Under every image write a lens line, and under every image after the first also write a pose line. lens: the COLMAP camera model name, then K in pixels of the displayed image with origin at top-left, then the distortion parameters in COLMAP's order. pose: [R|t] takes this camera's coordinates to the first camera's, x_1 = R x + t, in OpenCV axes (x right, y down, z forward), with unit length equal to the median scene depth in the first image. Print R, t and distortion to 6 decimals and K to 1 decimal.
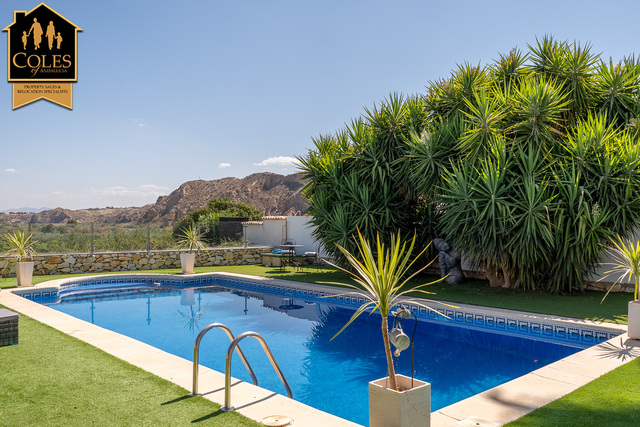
lens RADIAL K [[556.3, 0, 313.7], [0, 556.3, 216.3], [0, 0, 1]] dist [-0.001235, 0.003075]
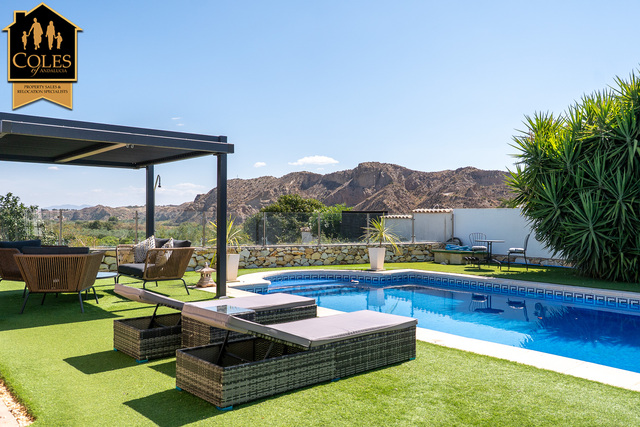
lens RADIAL K [[556.3, 0, 313.7], [0, 556.3, 216.3], [0, 0, 1]] dist [-0.001235, 0.003075]
pose [[0.998252, 0.010693, -0.058118, -0.232587], [-0.010670, 0.999943, 0.000698, 0.014571], [0.058122, -0.000077, 0.998309, 0.092229]]
